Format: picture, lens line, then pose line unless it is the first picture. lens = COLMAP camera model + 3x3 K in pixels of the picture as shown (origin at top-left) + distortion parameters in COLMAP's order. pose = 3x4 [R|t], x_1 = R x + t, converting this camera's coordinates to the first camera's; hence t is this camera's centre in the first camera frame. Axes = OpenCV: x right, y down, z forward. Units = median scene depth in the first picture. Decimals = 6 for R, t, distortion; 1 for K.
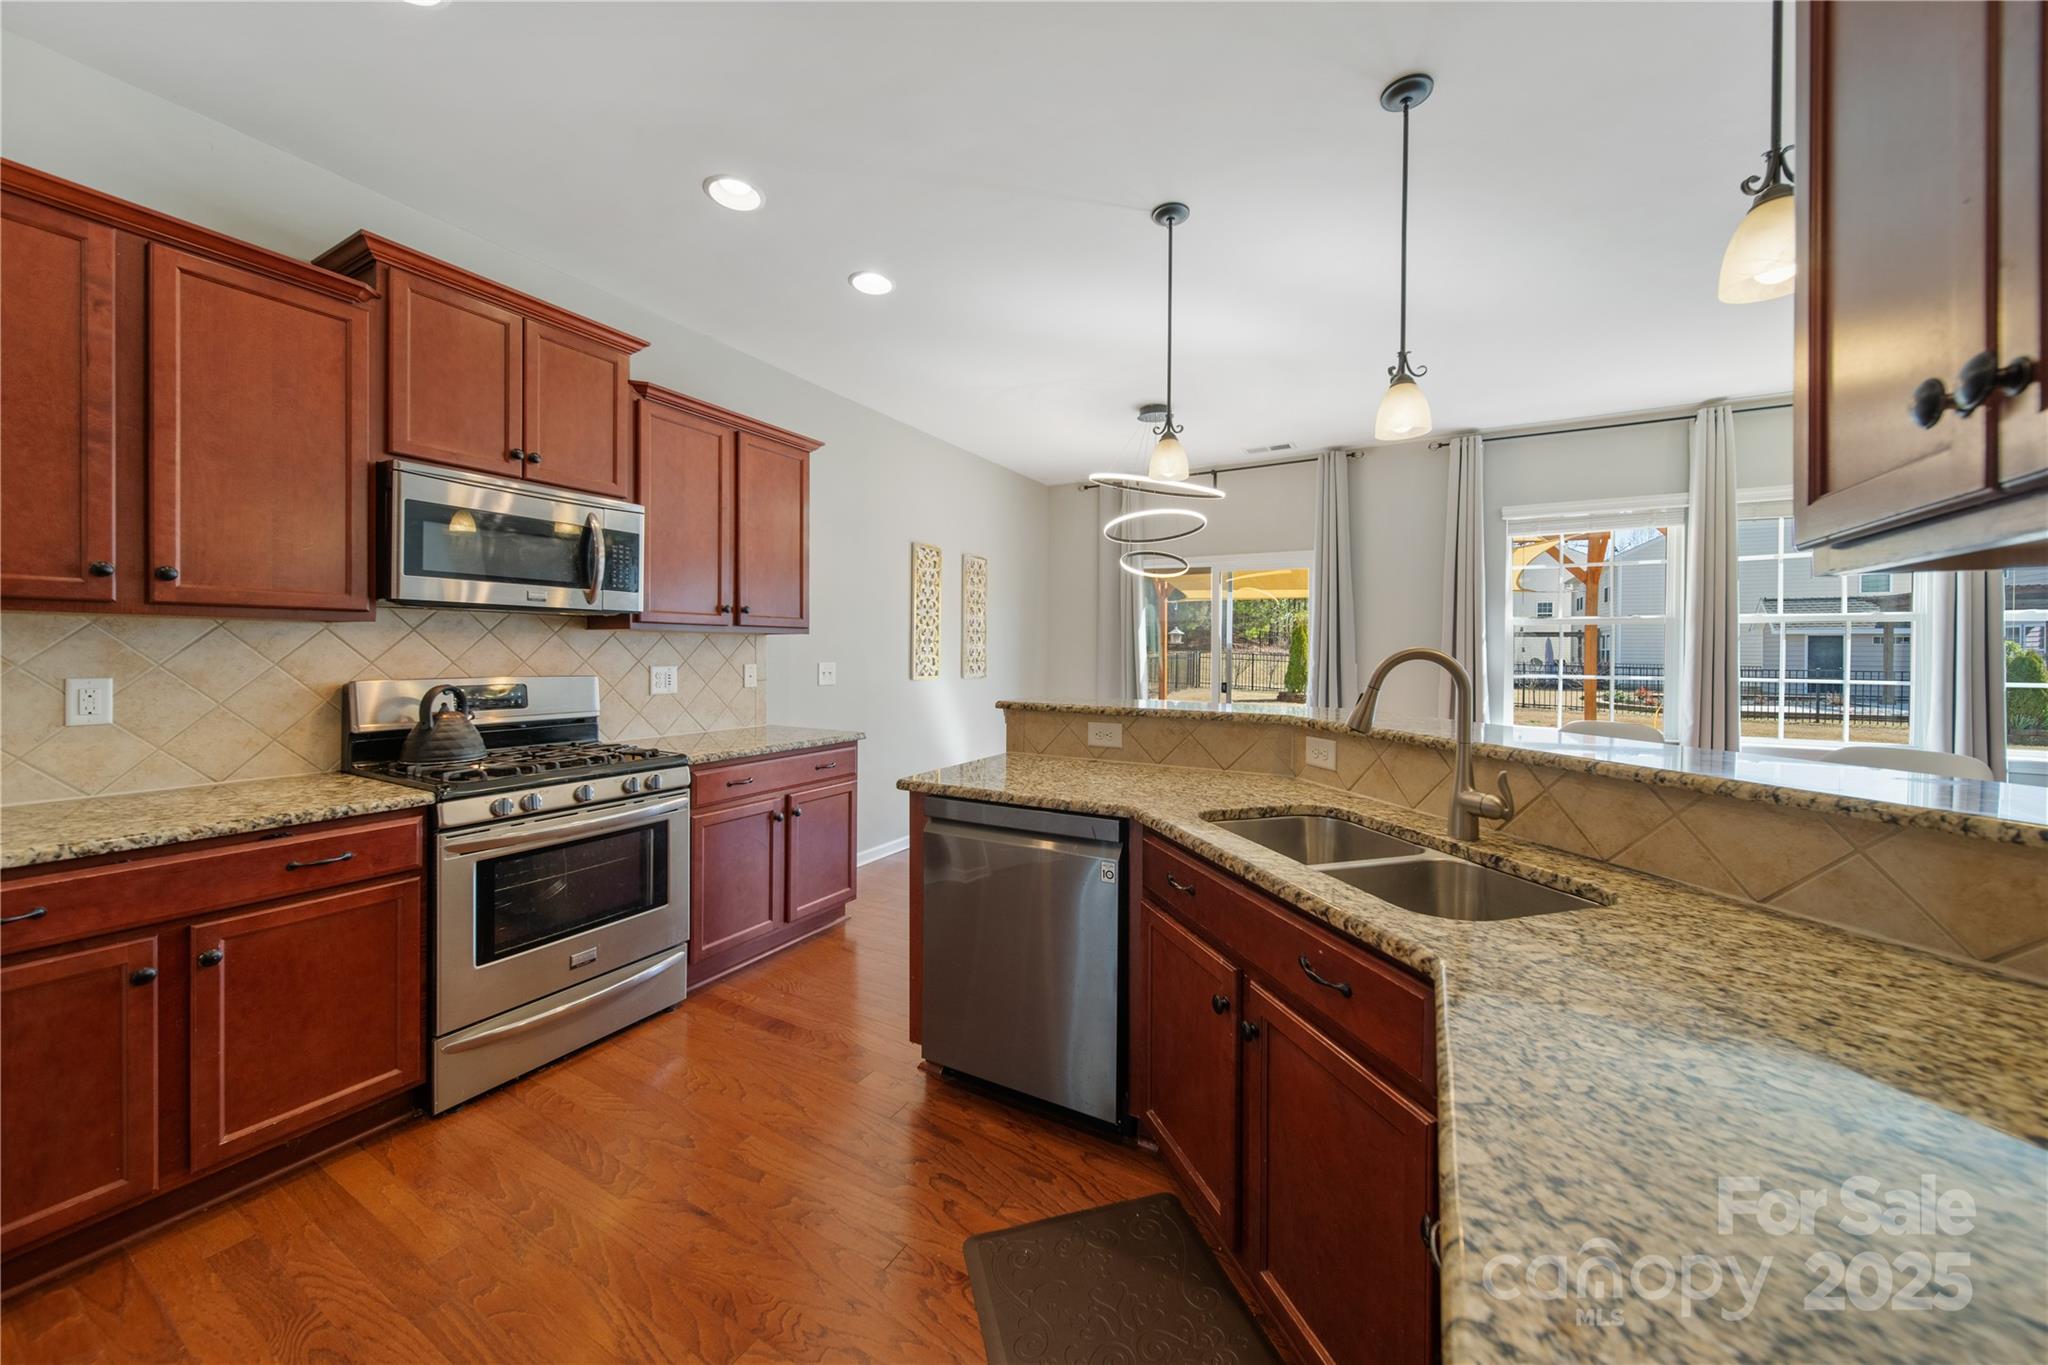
lens RADIAL K [[726.0, 0, 1022.5], [0, 726.0, 653.9], [0, 0, 1]] dist [-0.000071, -0.000037]
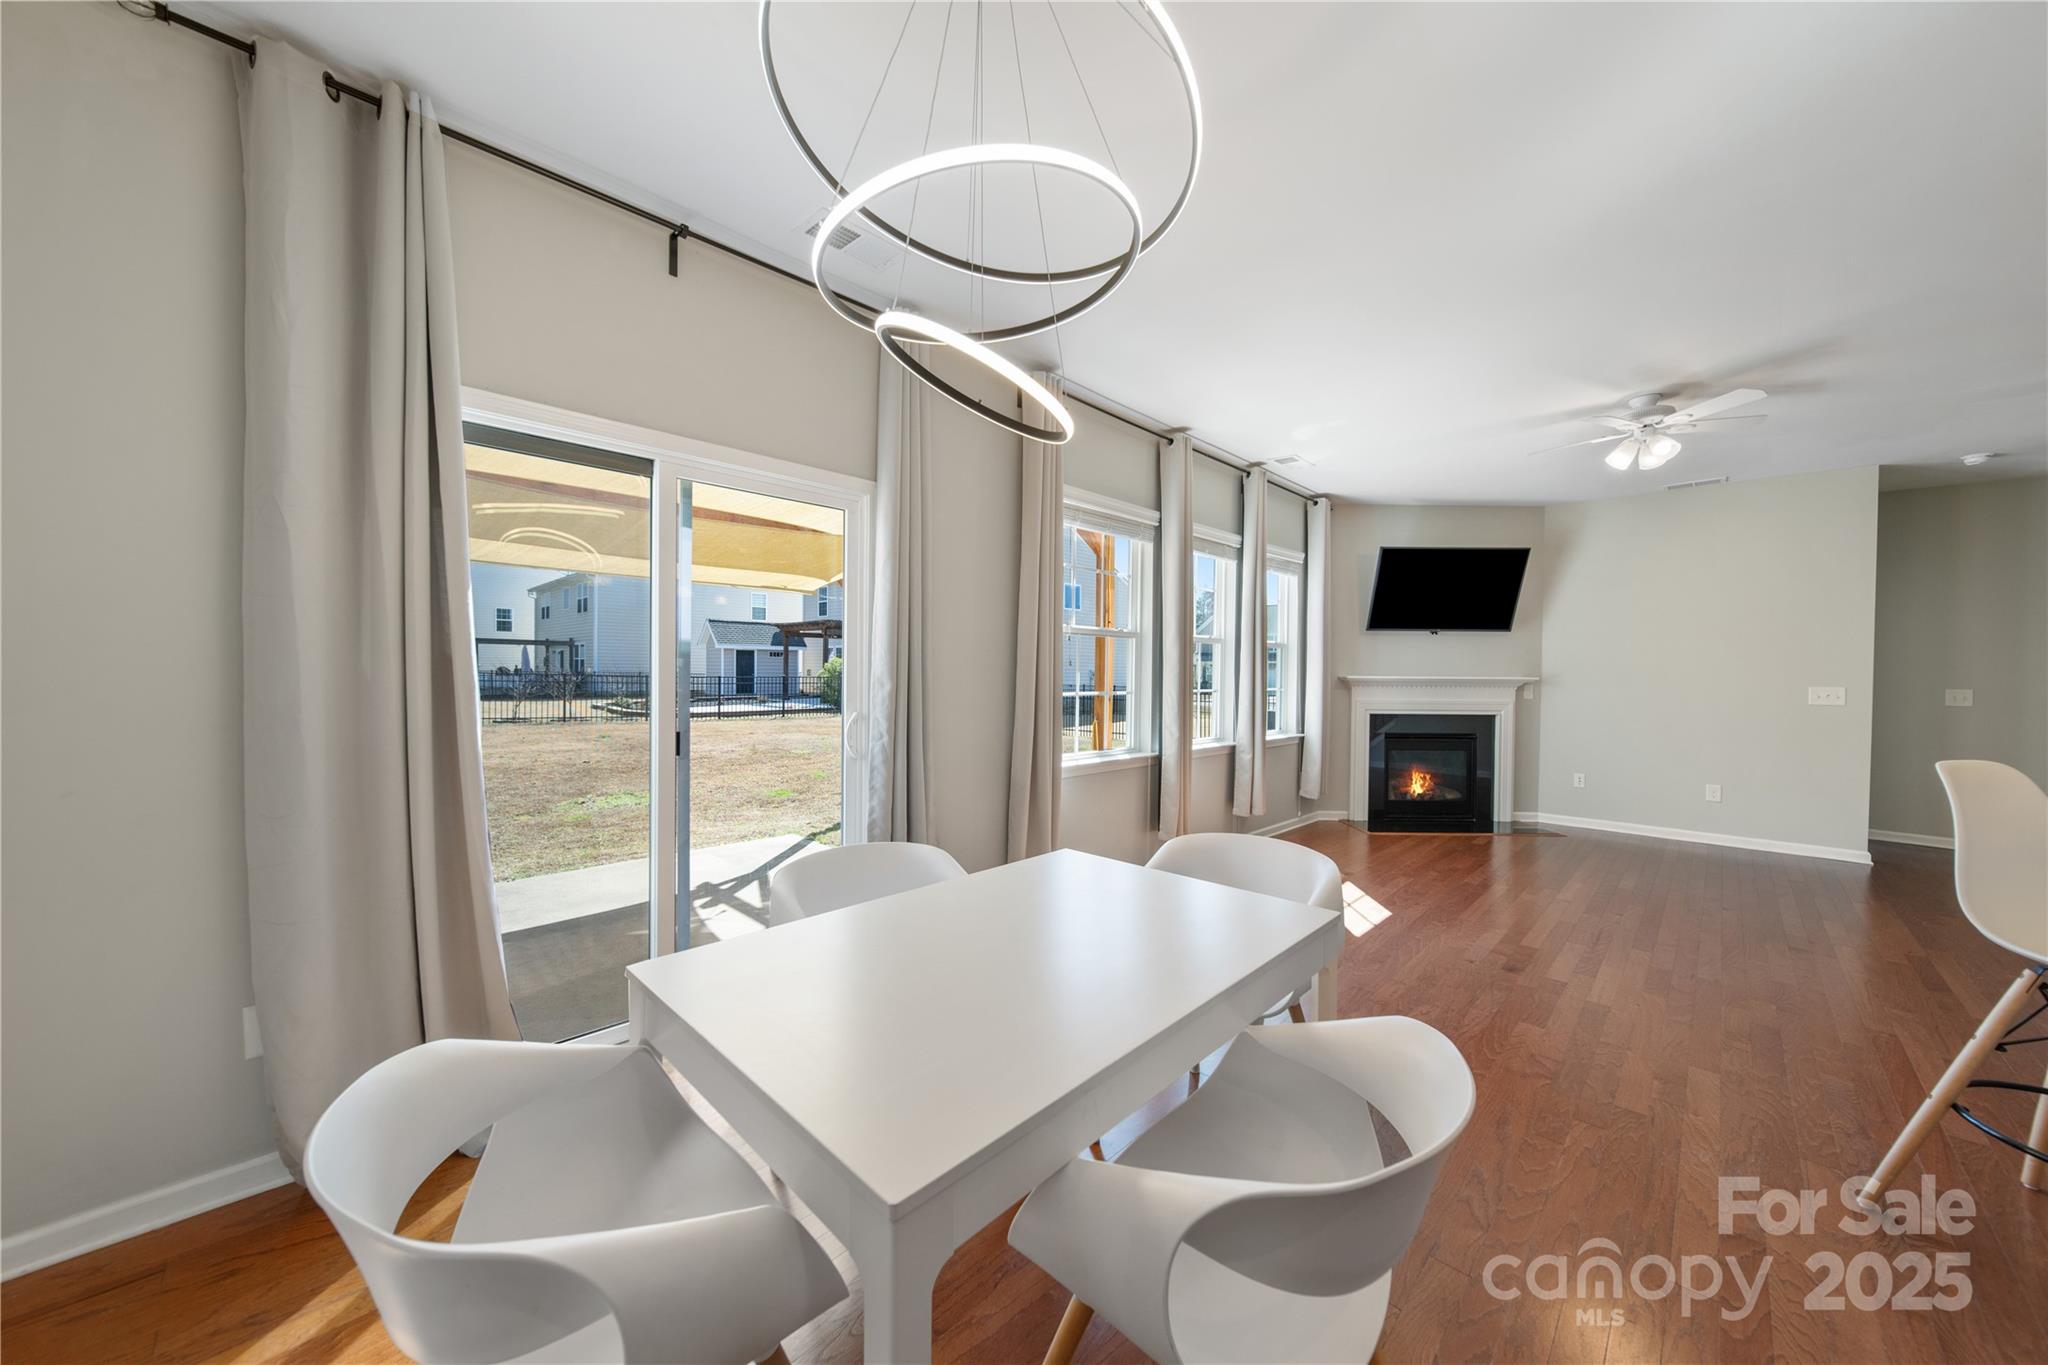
lens RADIAL K [[693.1, 0, 1024.0], [0, 693.1, 682.5], [0, 0, 1]] dist [0.000034, 0.000000]
pose [[0.286533, -0.020745, 0.957846, -0.053391], [-0.008644, 0.999669, 0.024237, -0.008483], [-0.958031, -0.015225, 0.286259, 0.816440]]
